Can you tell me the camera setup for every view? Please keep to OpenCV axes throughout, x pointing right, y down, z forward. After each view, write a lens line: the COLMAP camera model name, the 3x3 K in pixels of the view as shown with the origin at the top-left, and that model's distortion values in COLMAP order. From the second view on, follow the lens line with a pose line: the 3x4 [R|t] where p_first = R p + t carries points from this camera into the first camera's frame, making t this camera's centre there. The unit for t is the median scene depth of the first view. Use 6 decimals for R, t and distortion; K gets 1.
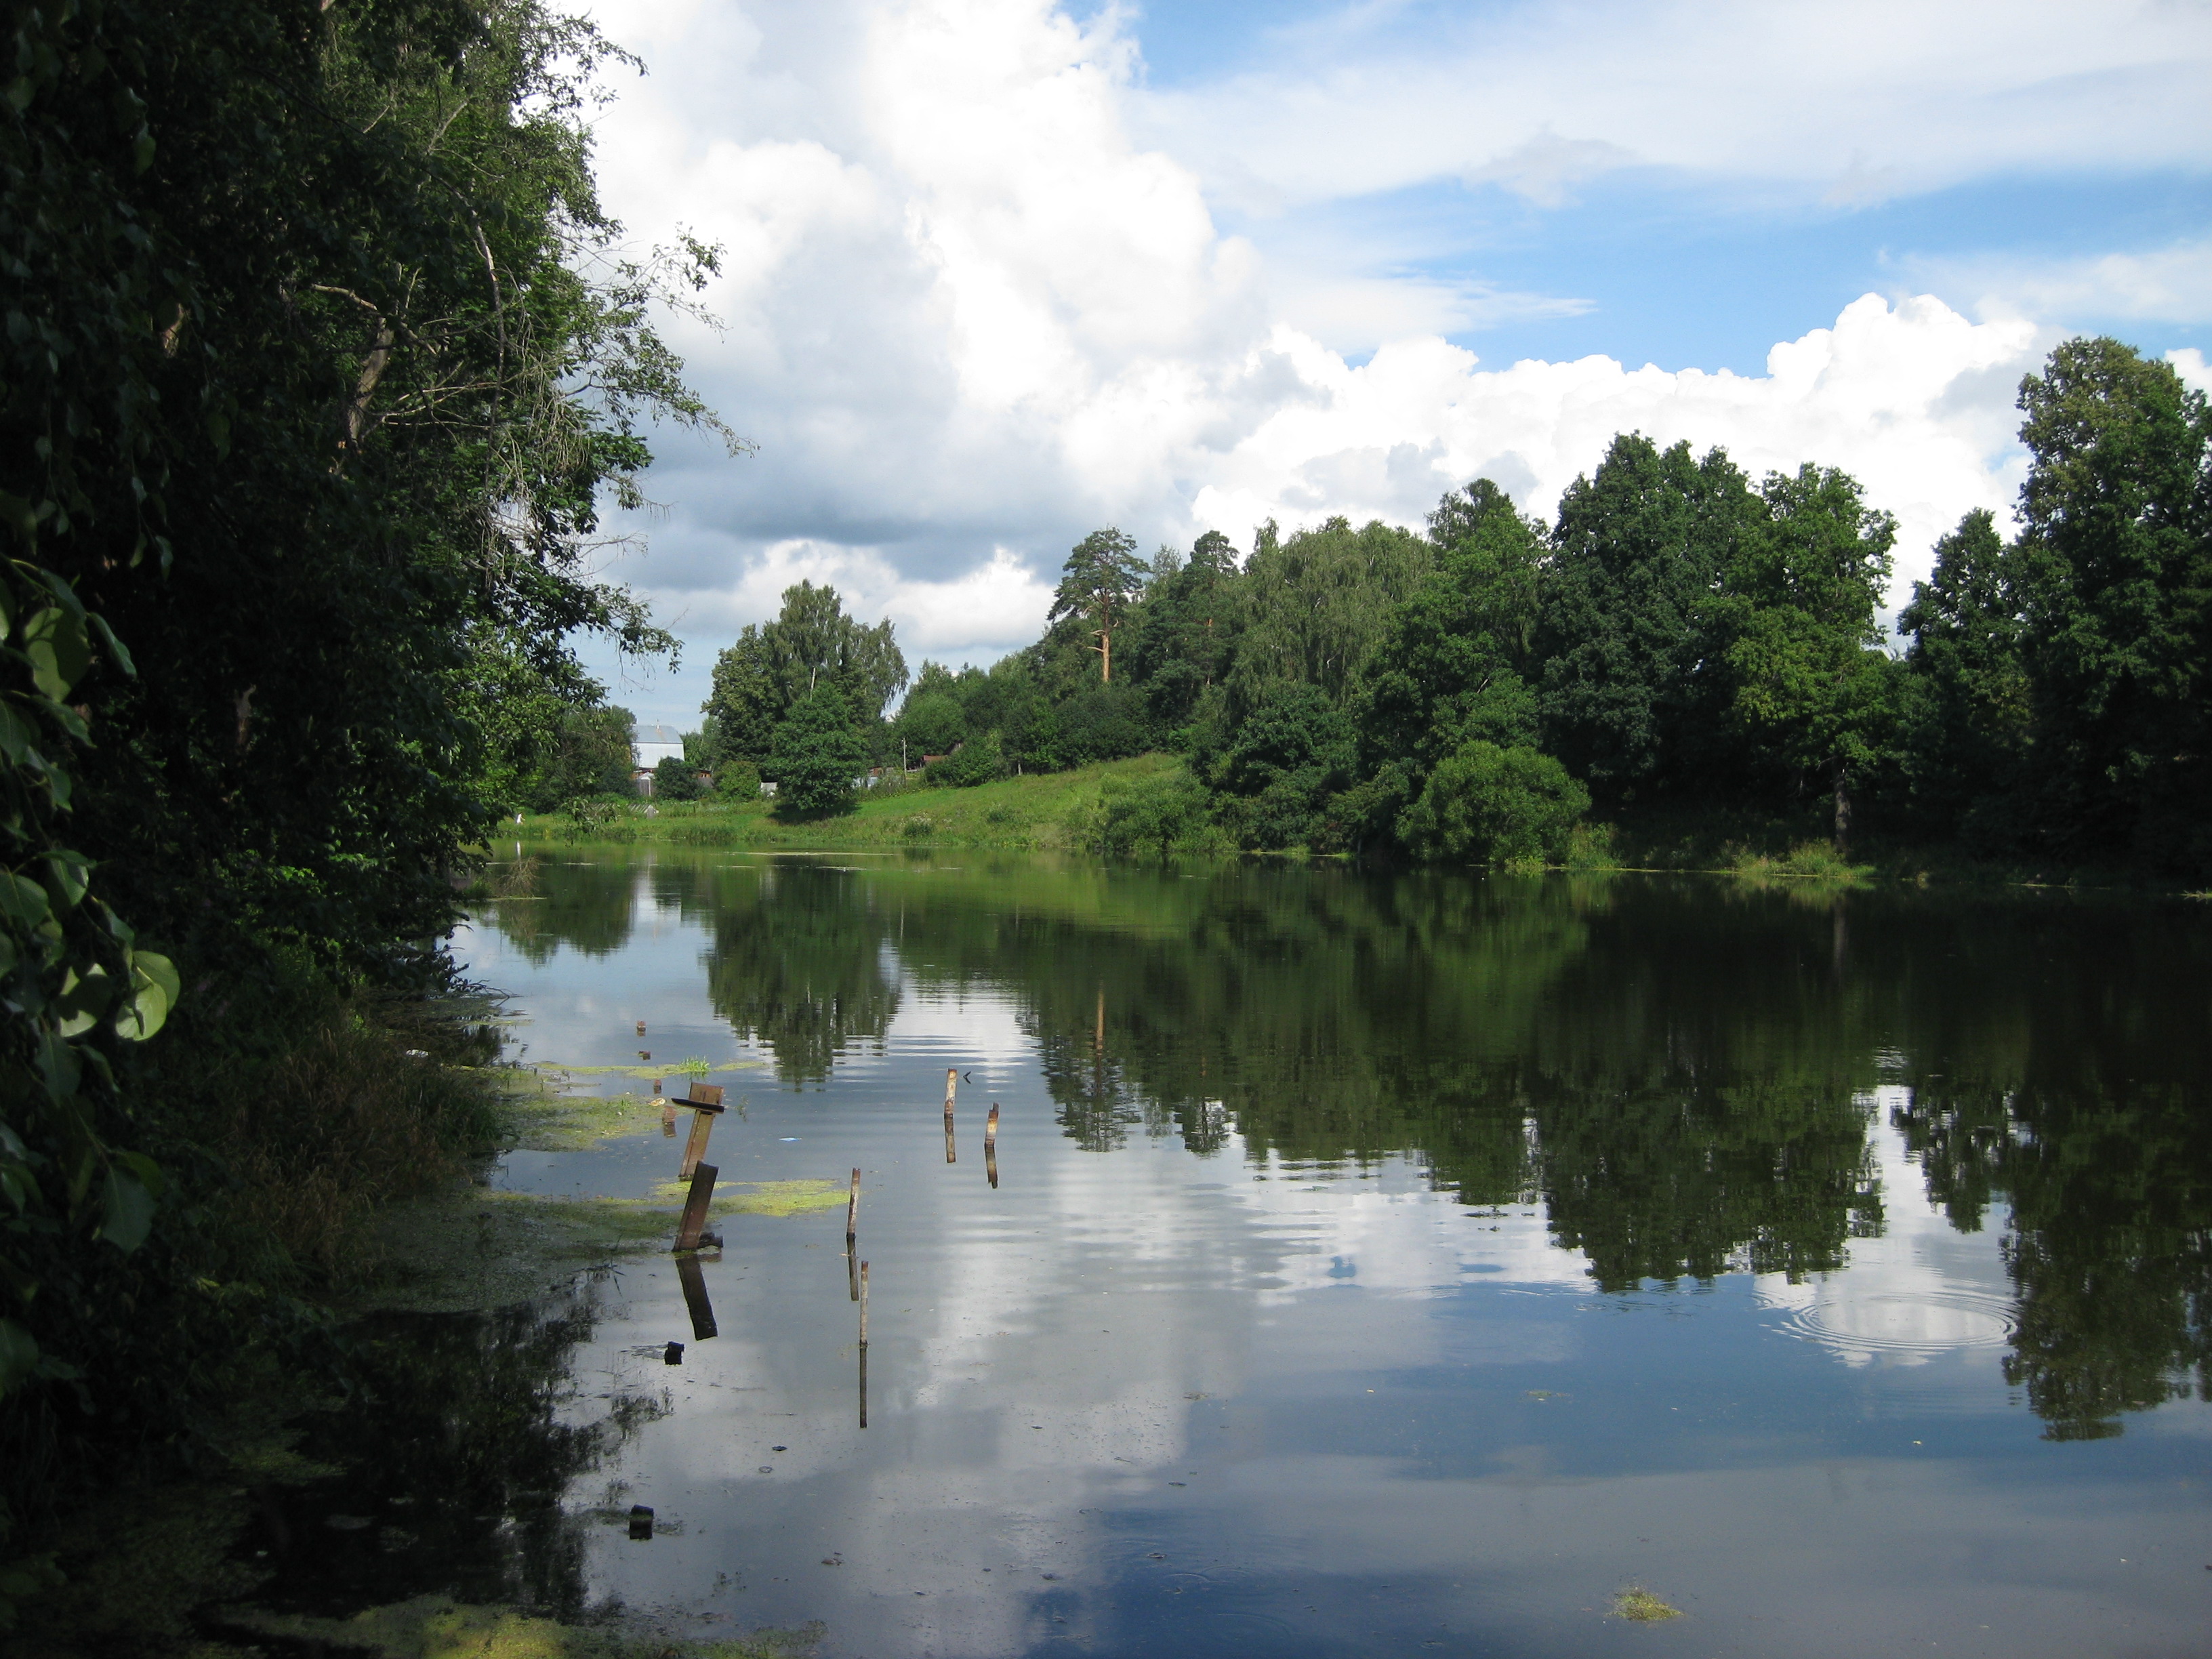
lens RADIAL K [[2199.5, 0, 1110.0], [0, 2199.5, 818.2], [0, 0, 1]] dist [-0.018157, 0.000000]
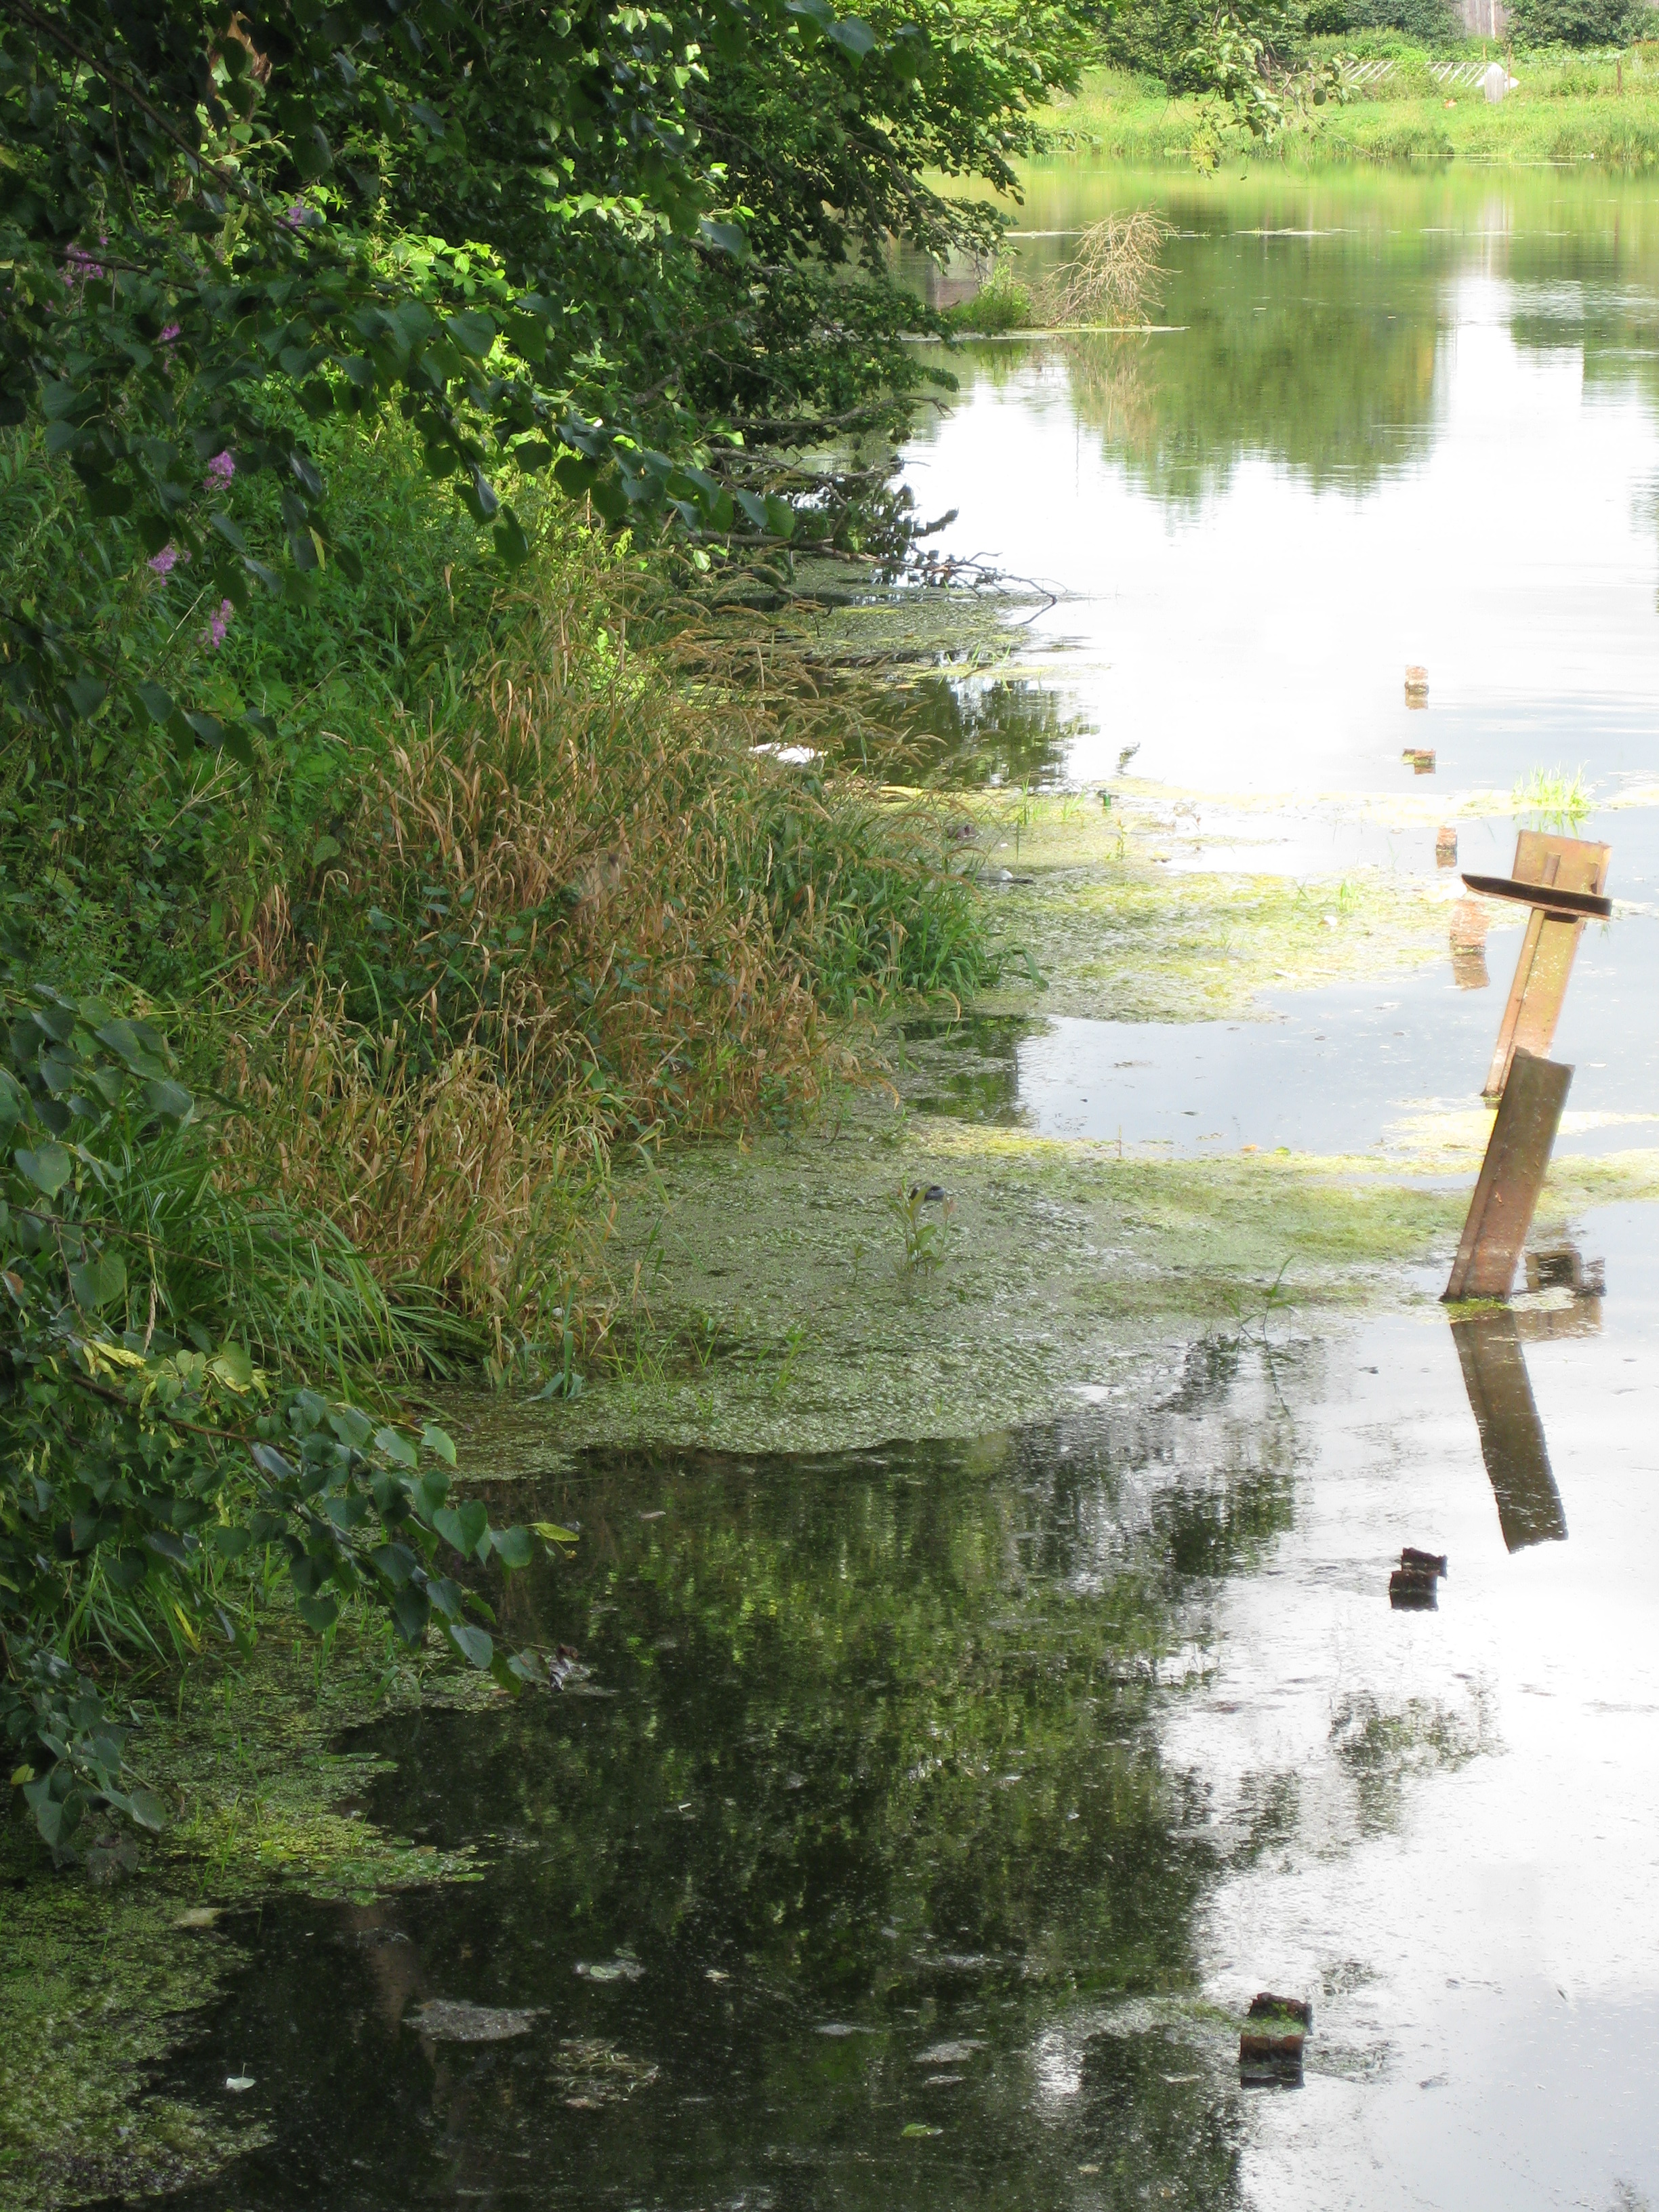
lens RADIAL K [[7125.9, 0, 825.7], [0, 7125.9, 1110.8], [0, 0, 1]] dist [0.075613, 0.000000]
pose [[0.979306, 0.016083, -0.201744, -0.068988], [0.019408, 0.984780, 0.172716, -0.034259], [0.201452, -0.173057, 0.964089, -0.125562]]
